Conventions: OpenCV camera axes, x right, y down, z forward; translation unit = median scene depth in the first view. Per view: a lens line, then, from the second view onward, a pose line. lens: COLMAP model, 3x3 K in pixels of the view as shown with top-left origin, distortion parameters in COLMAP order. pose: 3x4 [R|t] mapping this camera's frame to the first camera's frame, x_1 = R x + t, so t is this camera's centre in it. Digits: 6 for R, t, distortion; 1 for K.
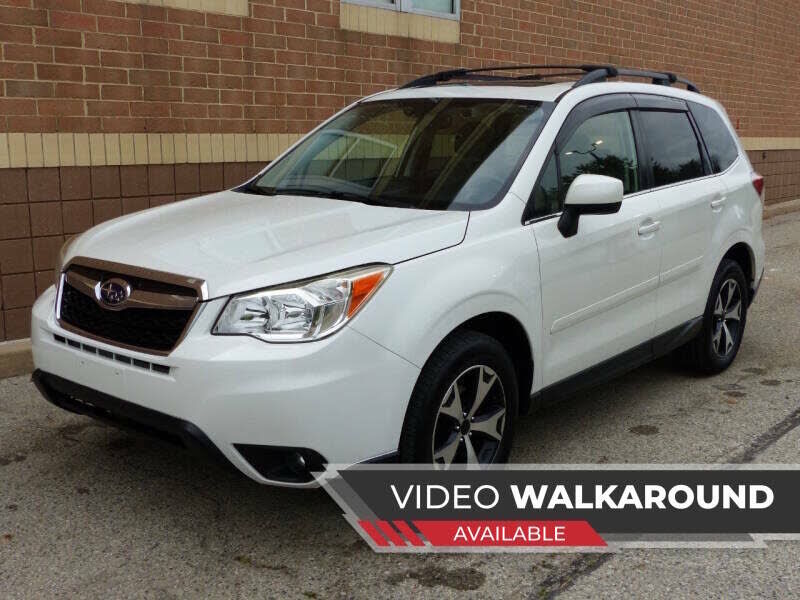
lens RADIAL K [[885.0, 0, 393.8], [0, 885.0, 299.5], [0, 0, 1]] dist [-0.084462, 0.000000]
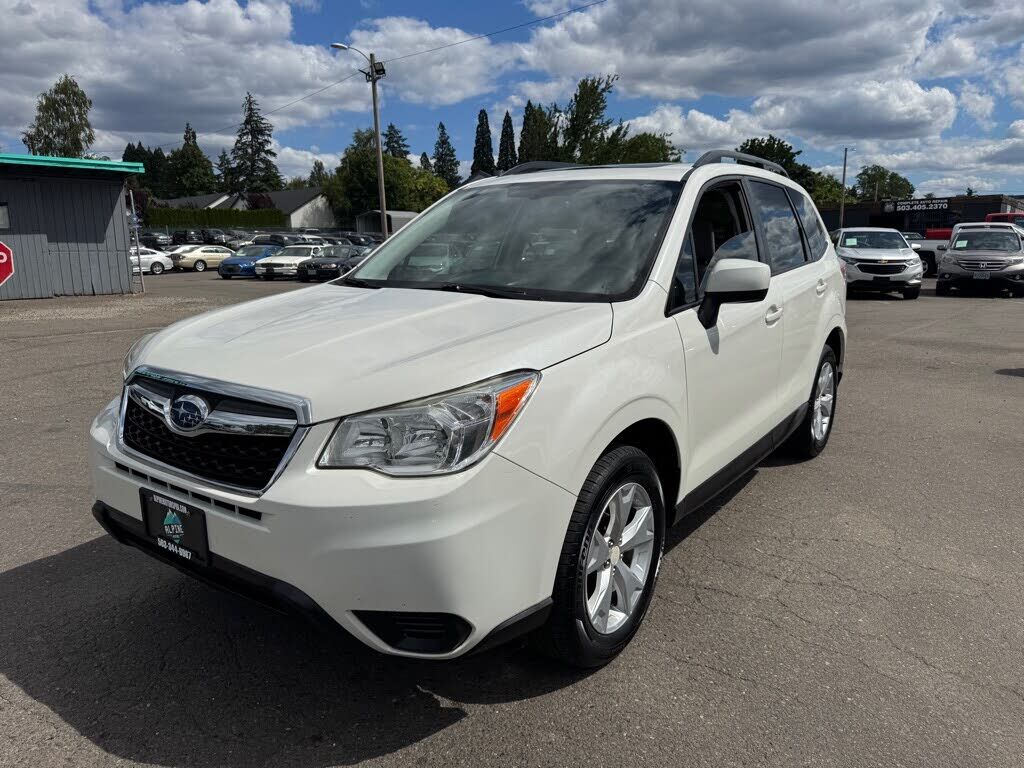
lens RADIAL K [[720.6, 0, 511.3], [0, 720.6, 384.8], [0, 0, 1]] dist [0.004235, -0.002491]
pose [[0.996633, -0.027152, 0.077367, -0.070915], [0.025938, 0.999525, 0.016656, -0.033687], [-0.077783, -0.014594, 0.996864, 0.301143]]
